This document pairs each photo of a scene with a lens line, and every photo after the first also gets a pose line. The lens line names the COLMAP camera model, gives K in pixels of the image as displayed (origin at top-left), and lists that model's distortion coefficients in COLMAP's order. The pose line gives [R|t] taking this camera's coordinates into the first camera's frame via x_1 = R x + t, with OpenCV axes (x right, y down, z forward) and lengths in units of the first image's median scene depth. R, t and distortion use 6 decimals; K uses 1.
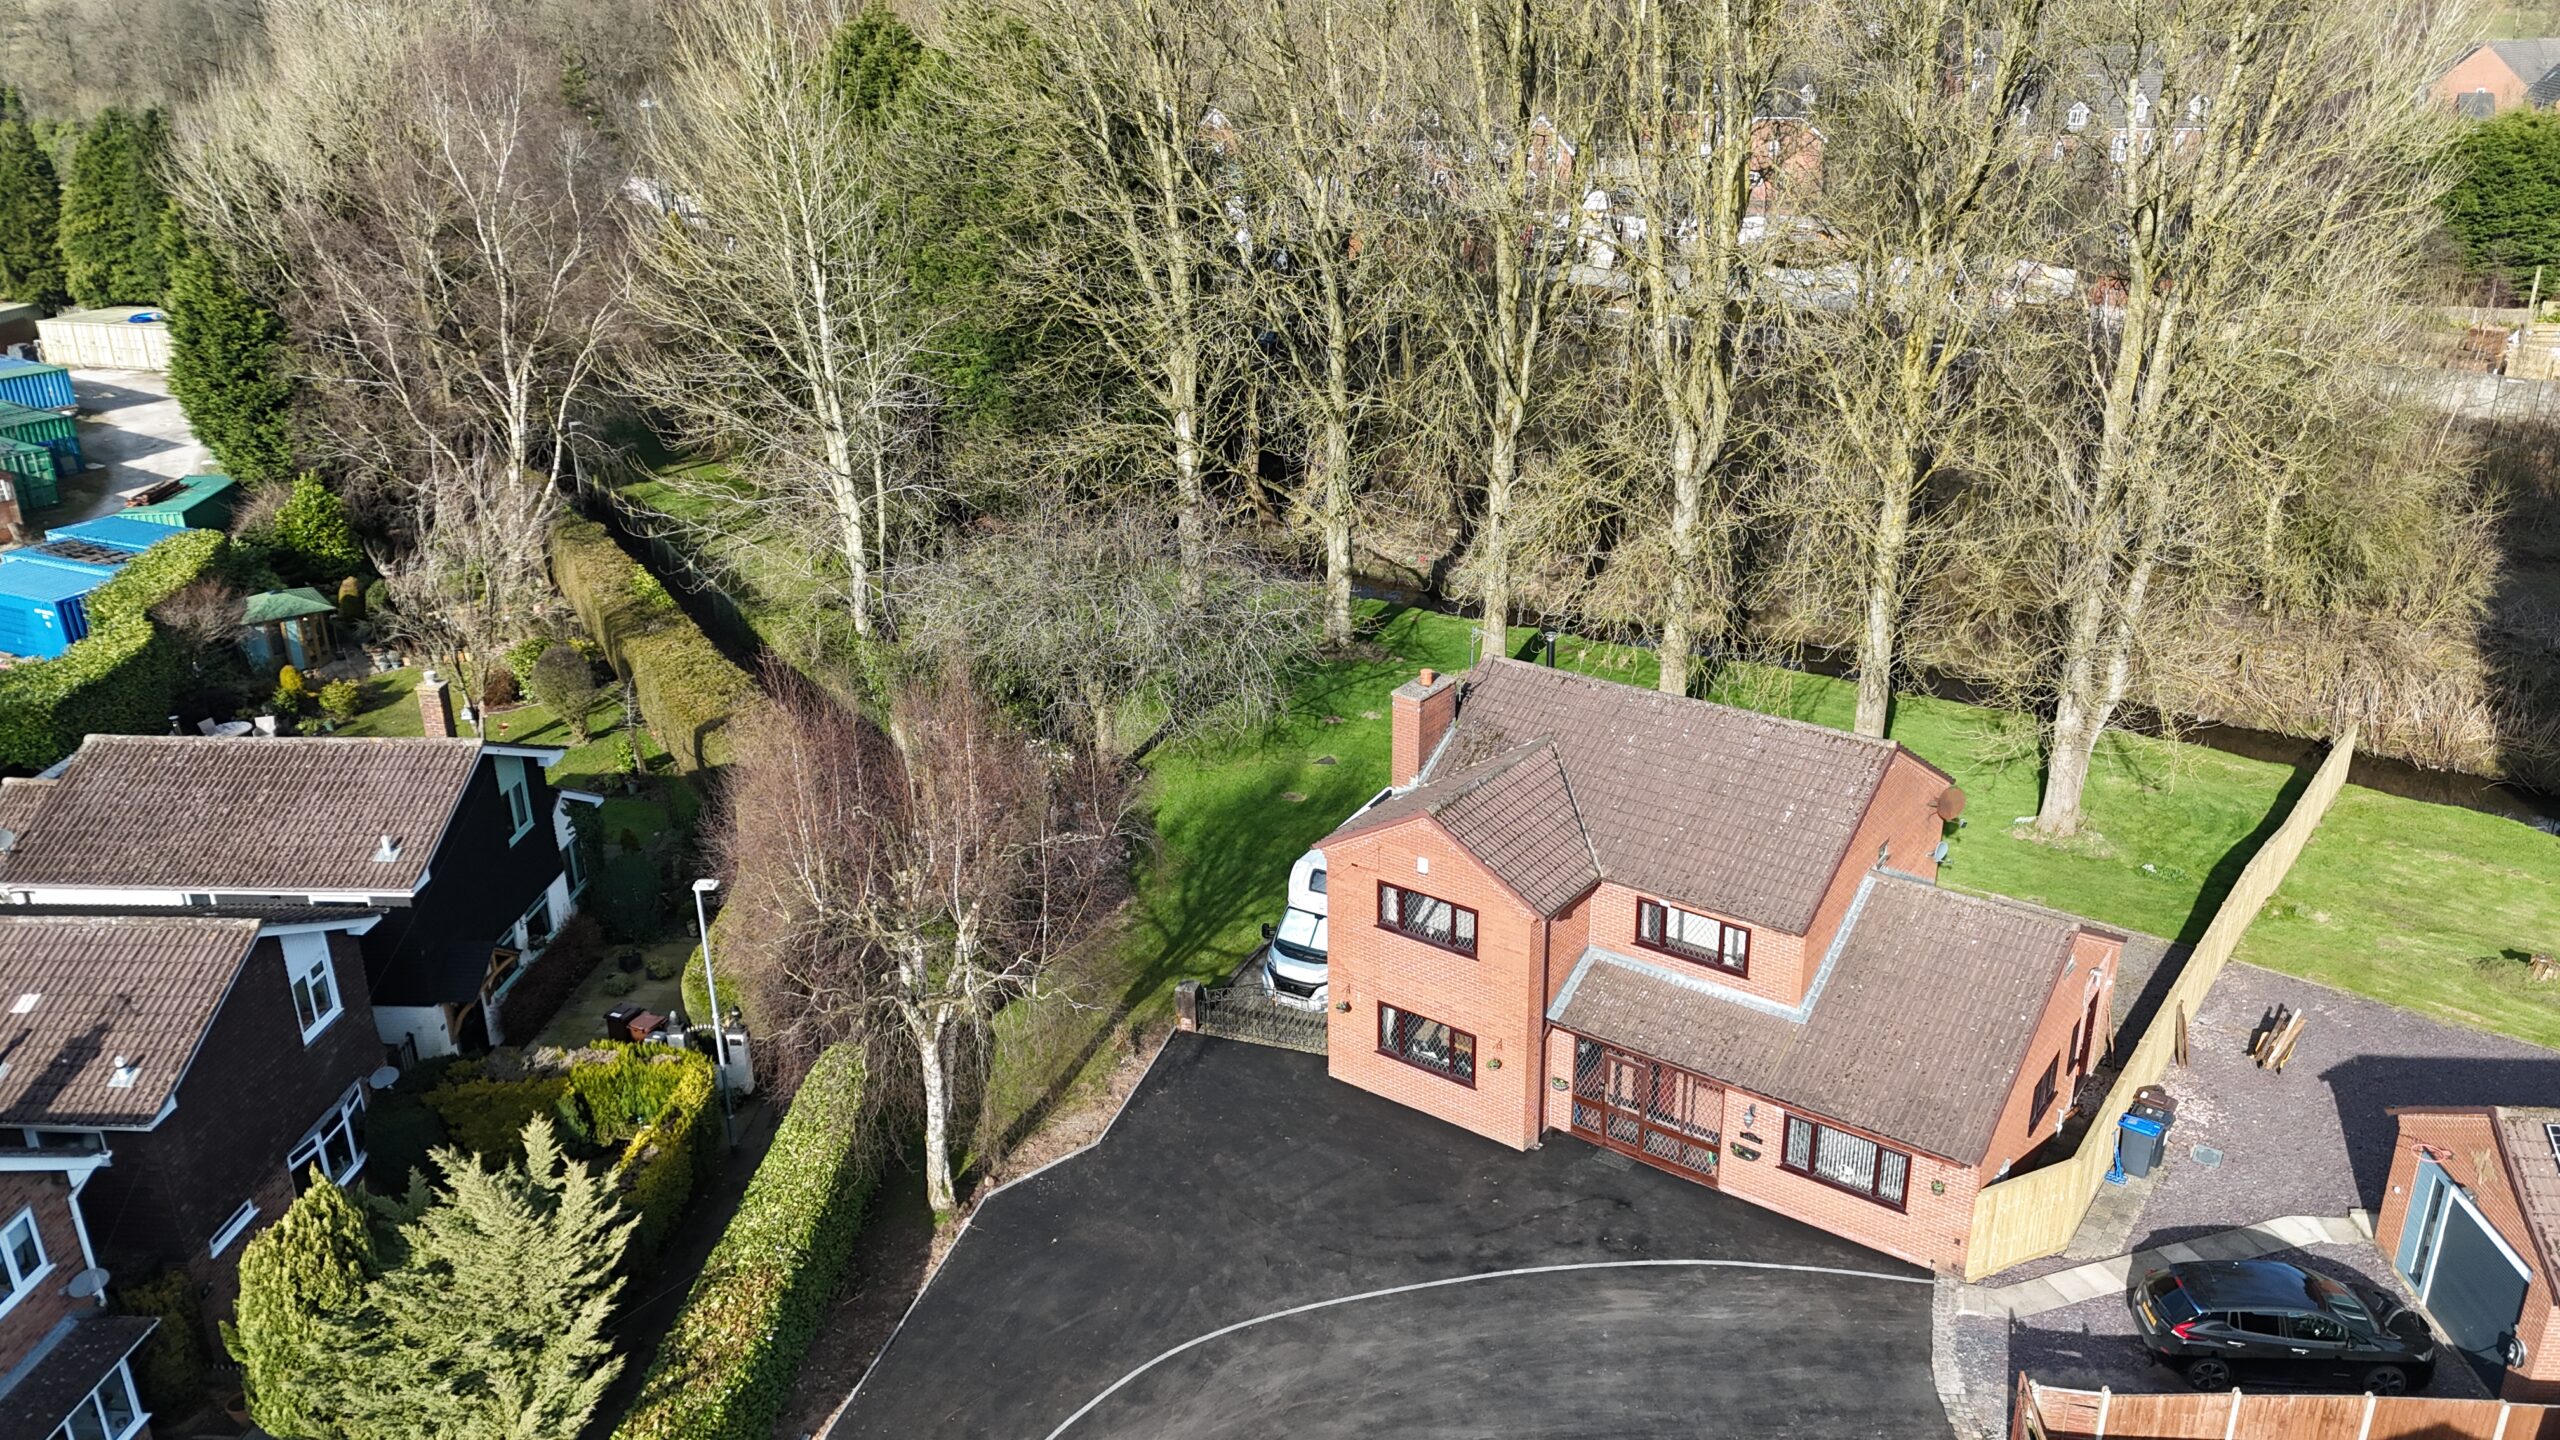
lens RADIAL K [[1895.4, 0, 1275.9], [0, 1895.4, 720.8], [0, 0, 1]] dist [0.055374, -0.024824]
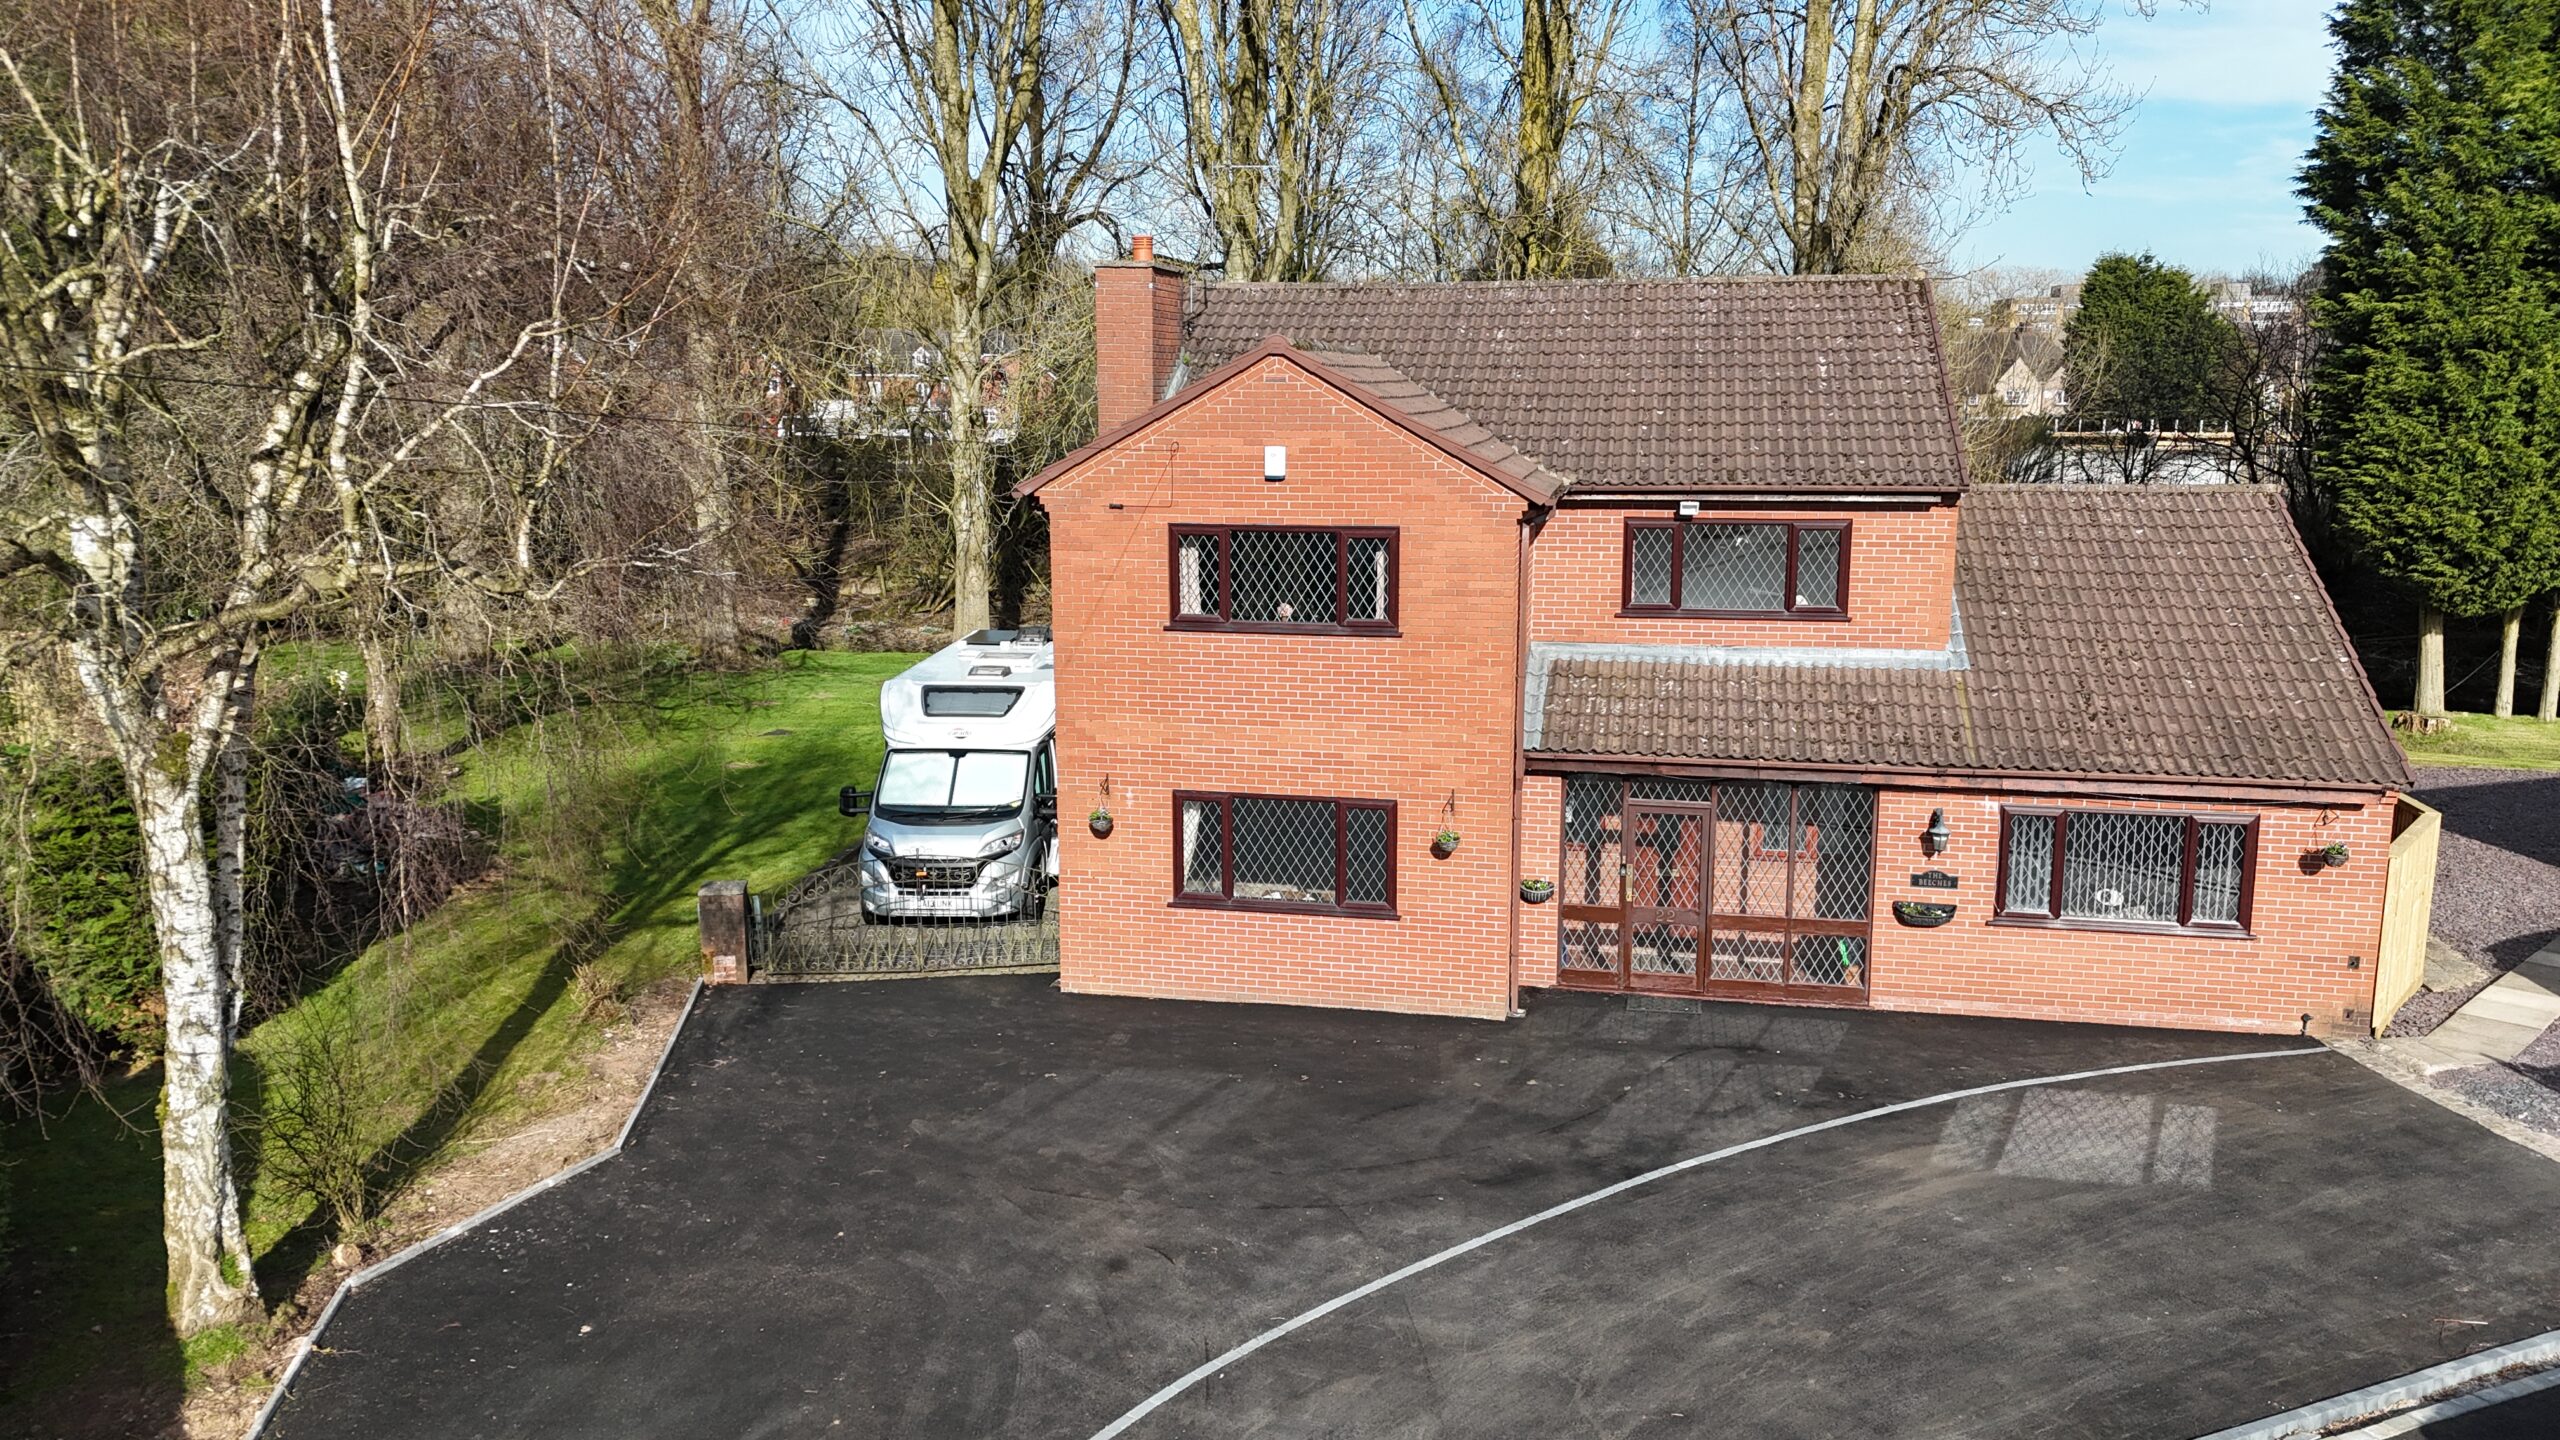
lens RADIAL K [[1895.4, 0, 1289.2], [0, 1895.4, 715.9], [0, 0, 1]] dist [0.055374, -0.024824]
pose [[0.900135, -0.059771, 0.431492, -0.137482], [0.151054, 0.971910, -0.180483, 0.230068], [-0.408583, 0.227637, 0.883878, 0.555279]]
